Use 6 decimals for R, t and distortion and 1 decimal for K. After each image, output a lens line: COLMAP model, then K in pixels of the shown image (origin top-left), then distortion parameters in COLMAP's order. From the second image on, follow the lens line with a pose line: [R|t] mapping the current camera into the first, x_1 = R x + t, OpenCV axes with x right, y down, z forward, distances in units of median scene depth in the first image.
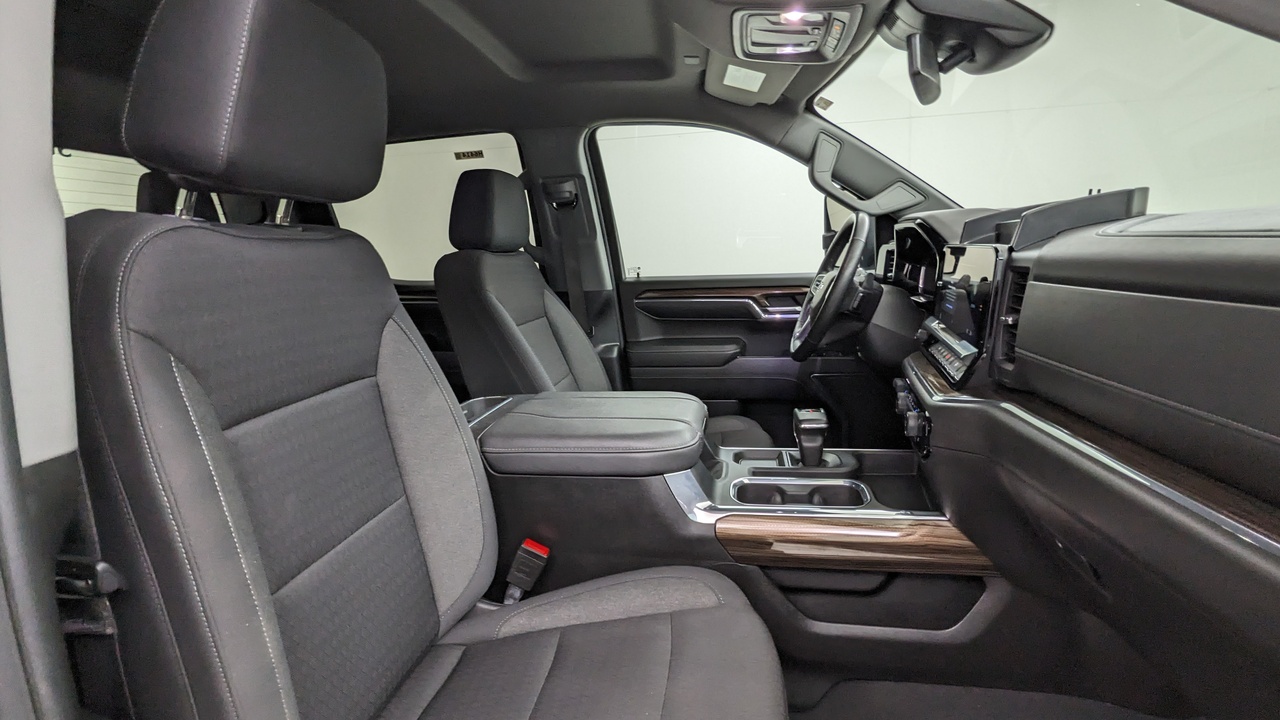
lens RADIAL K [[609.7, 0, 640.9], [0, 609.7, 335.8], [0, 0, 1]] dist [0.001232, -0.000212]
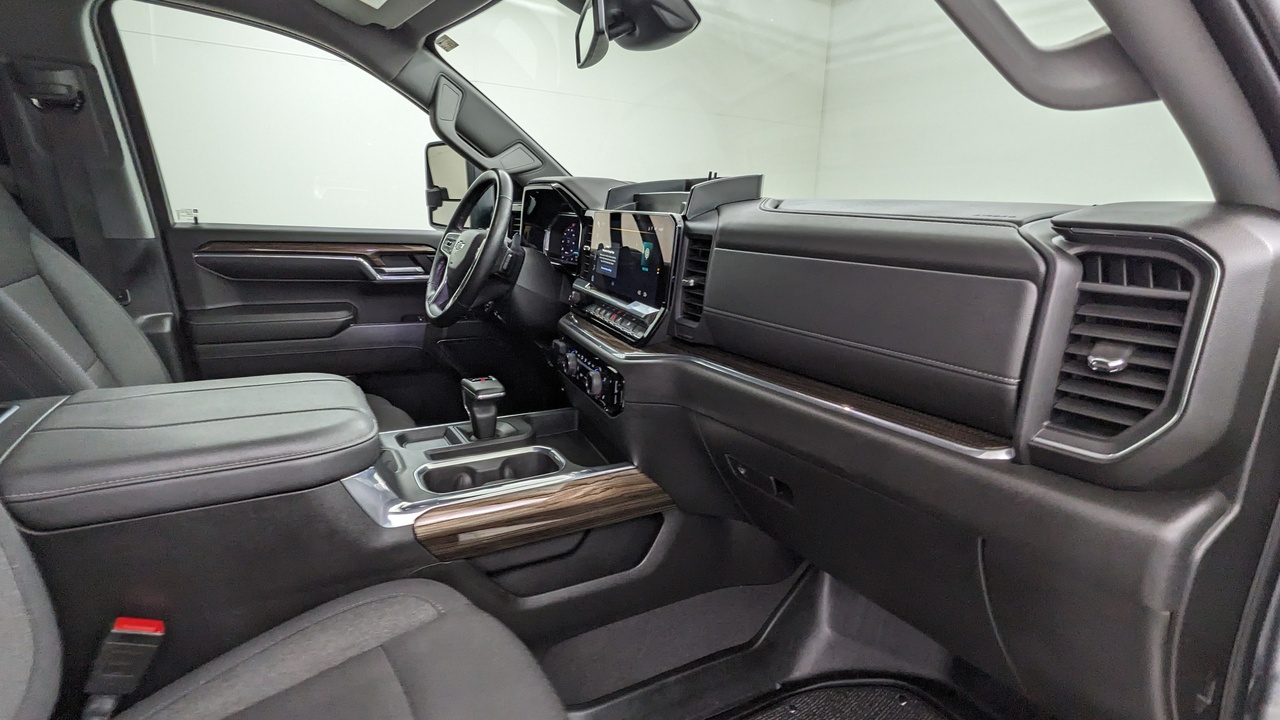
lens RADIAL K [[614.6, 0, 646.0], [0, 614.6, 342.8], [0, 0, 1]] dist [0.000206, -0.000062]
pose [[0.772010, -0.059330, 0.632835, -0.119834], [0.013332, 0.996926, 0.077201, -0.002372], [-0.635470, -0.051163, 0.770429, 0.121361]]
